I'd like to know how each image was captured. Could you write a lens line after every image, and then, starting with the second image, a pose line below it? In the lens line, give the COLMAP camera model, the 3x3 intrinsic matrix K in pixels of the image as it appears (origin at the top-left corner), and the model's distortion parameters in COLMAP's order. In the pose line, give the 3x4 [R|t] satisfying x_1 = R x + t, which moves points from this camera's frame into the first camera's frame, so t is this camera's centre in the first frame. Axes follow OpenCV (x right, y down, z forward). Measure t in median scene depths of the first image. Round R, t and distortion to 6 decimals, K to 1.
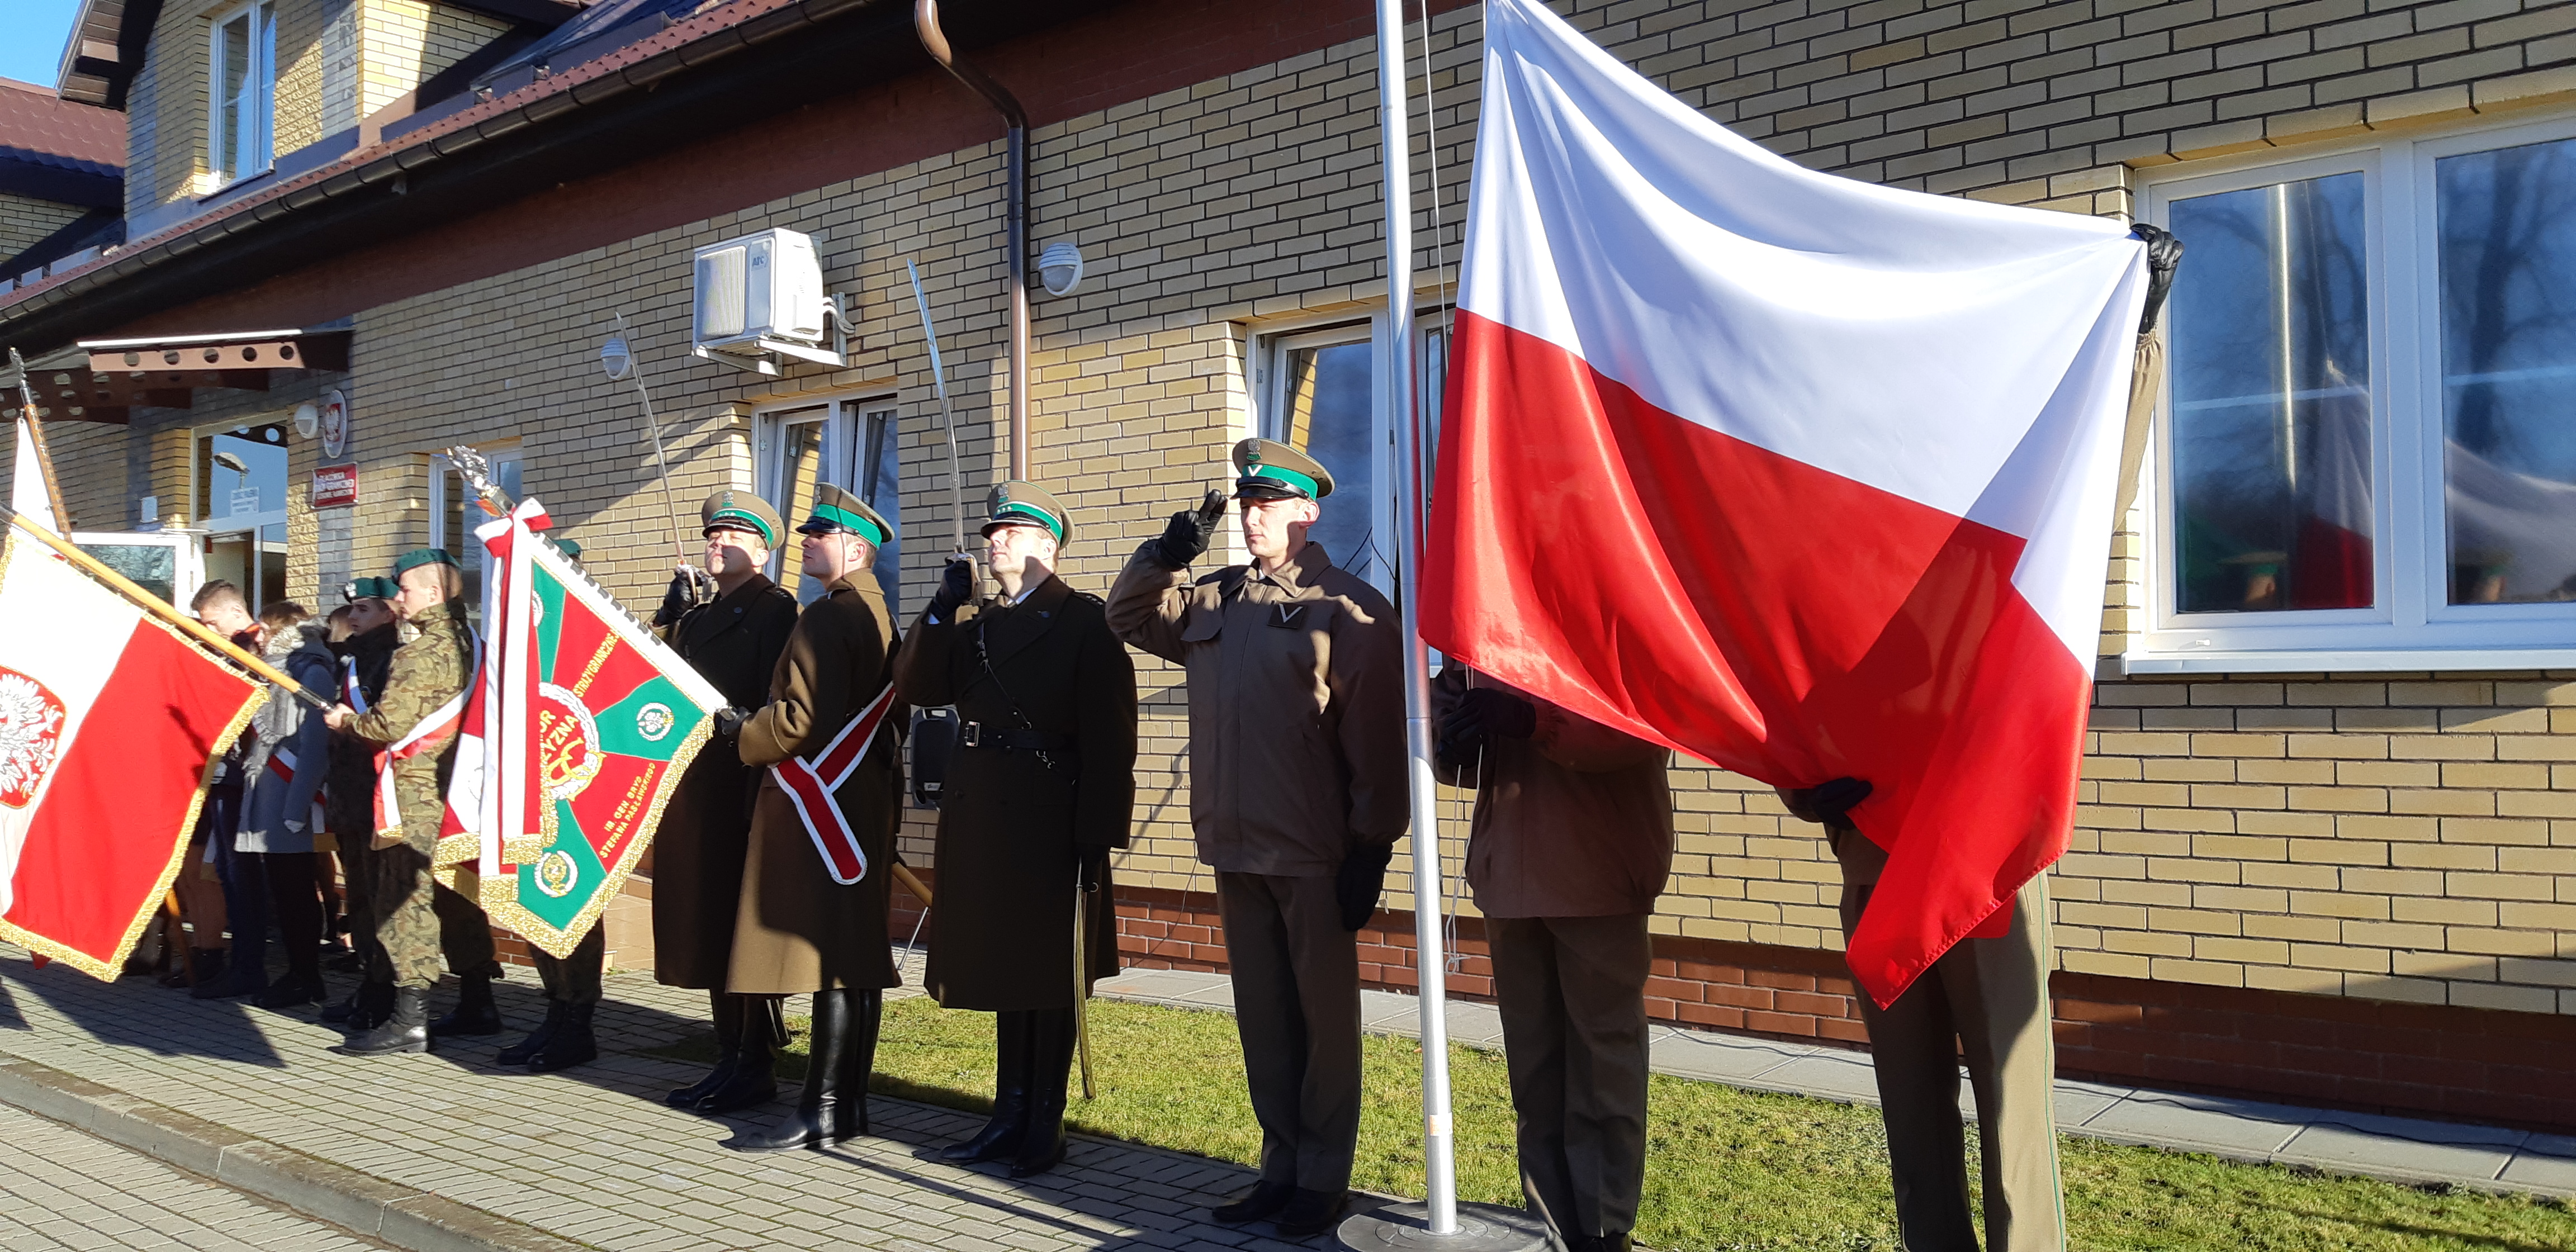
lens RADIAL K [[2038.8, 0, 1339.2], [0, 2038.8, 636.2], [0, 0, 1]] dist [0.068649, -0.147860]
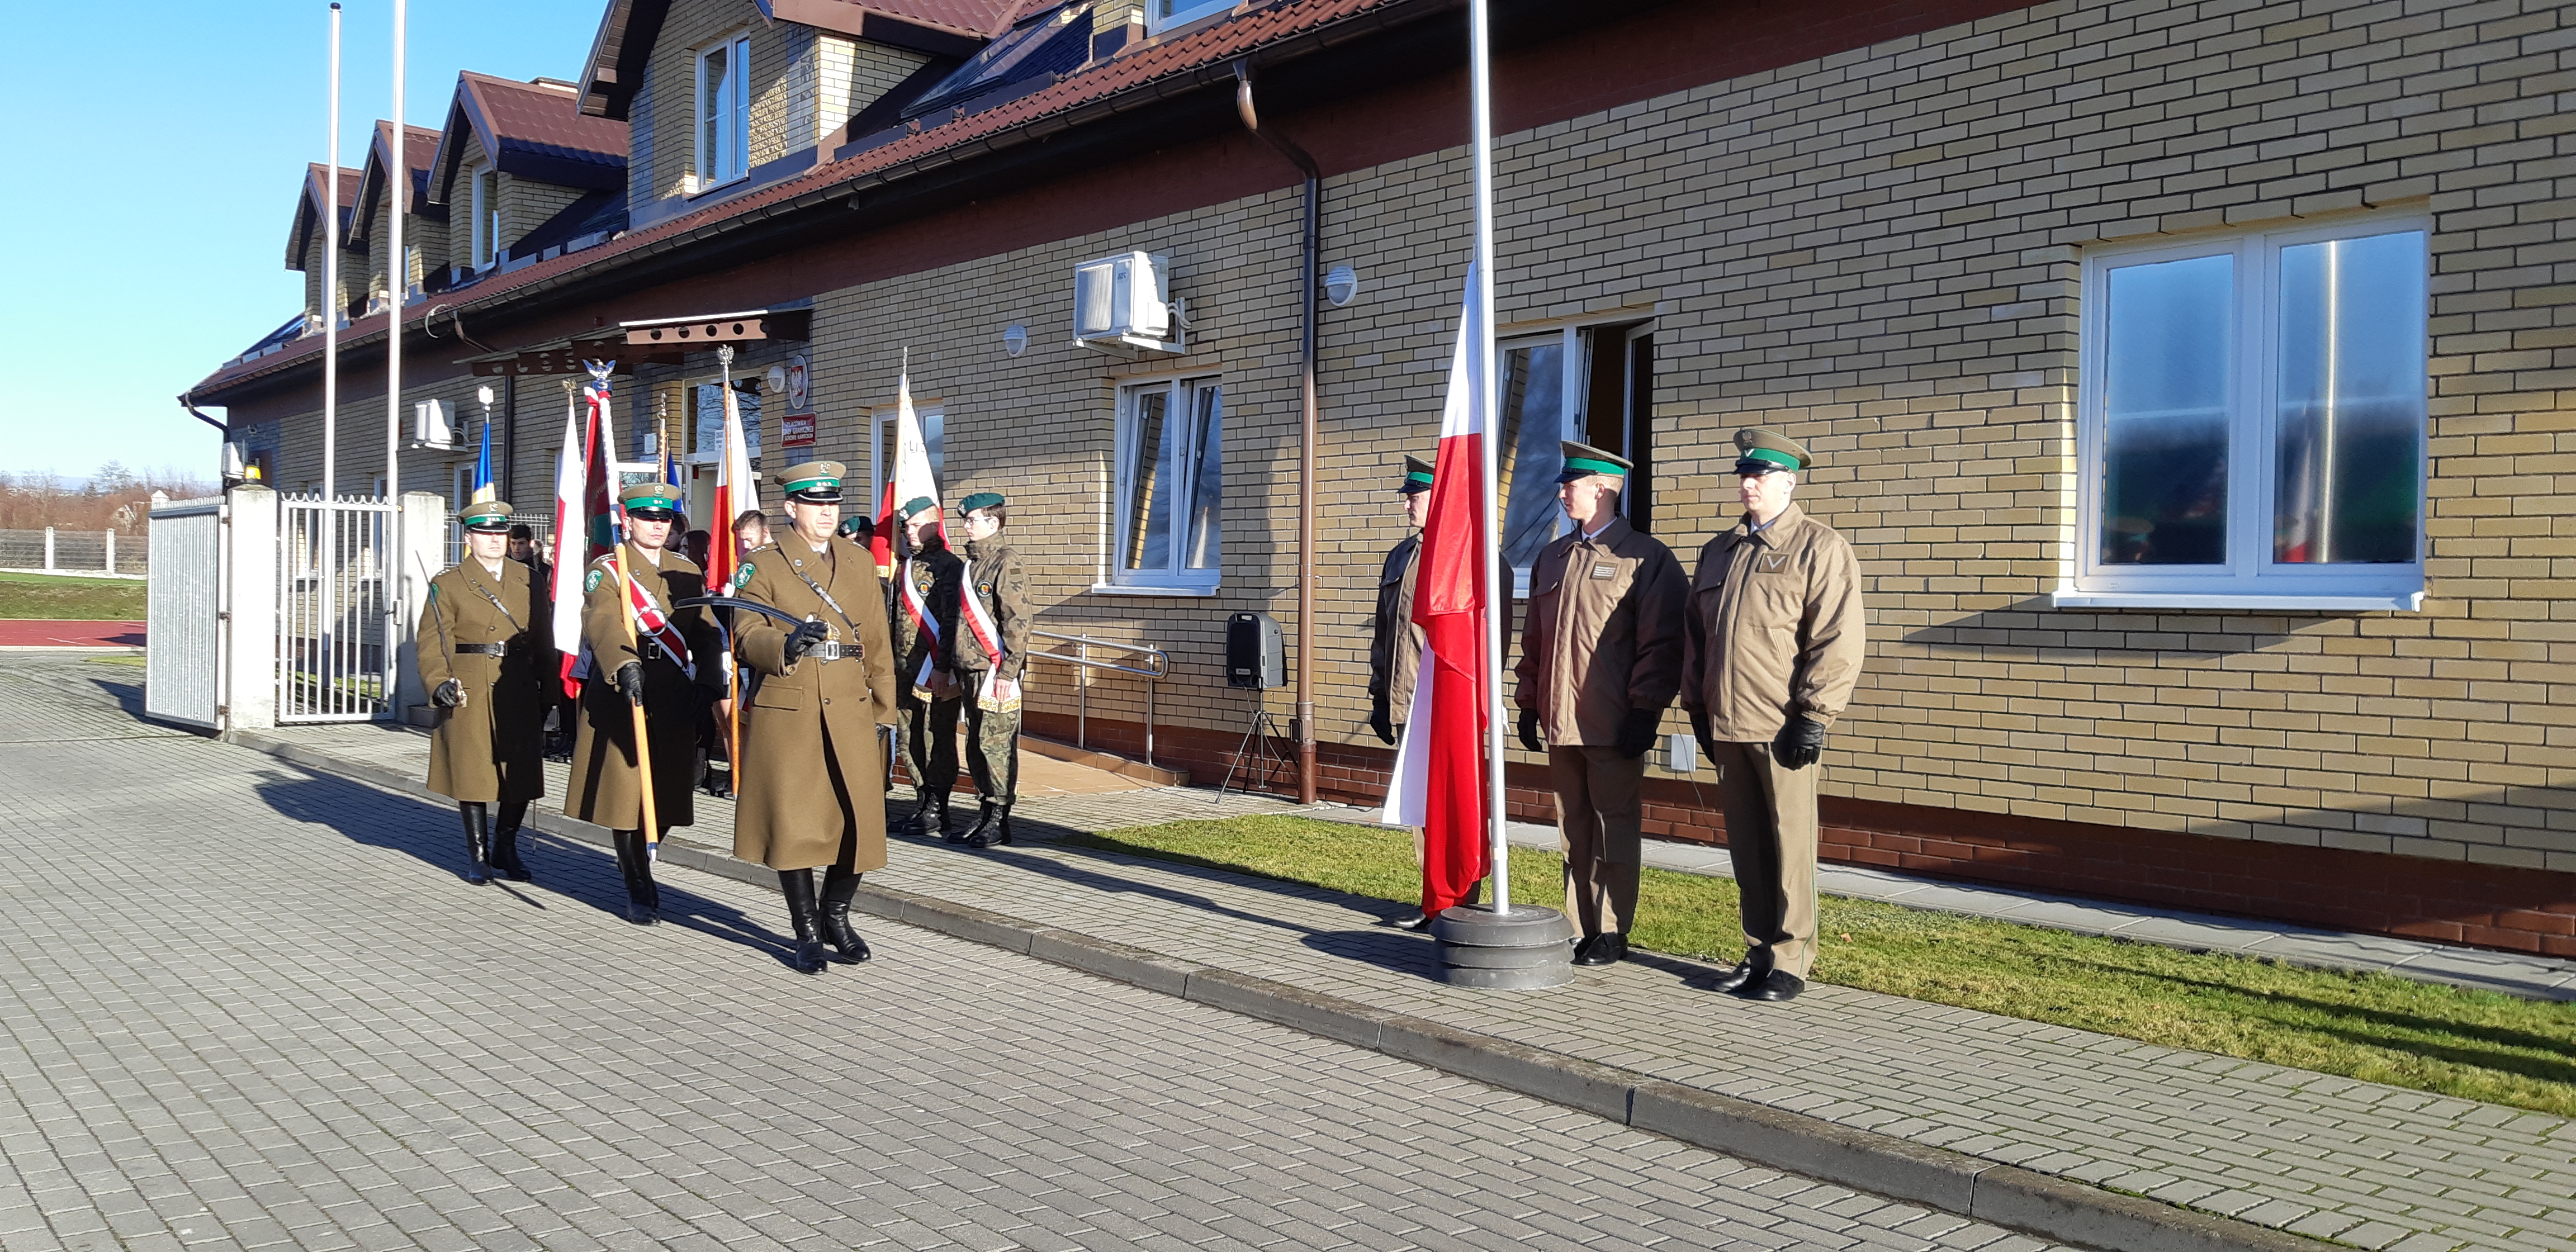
lens RADIAL K [[2038.8, 0, 1339.2], [0, 2038.8, 636.2], [0, 0, 1]] dist [0.068649, -0.147860]
pose [[0.986772, 0.024650, -0.160227, 0.068033], [-0.017803, 0.998872, 0.044029, -0.008296], [0.161132, -0.040594, 0.986098, -0.269896]]
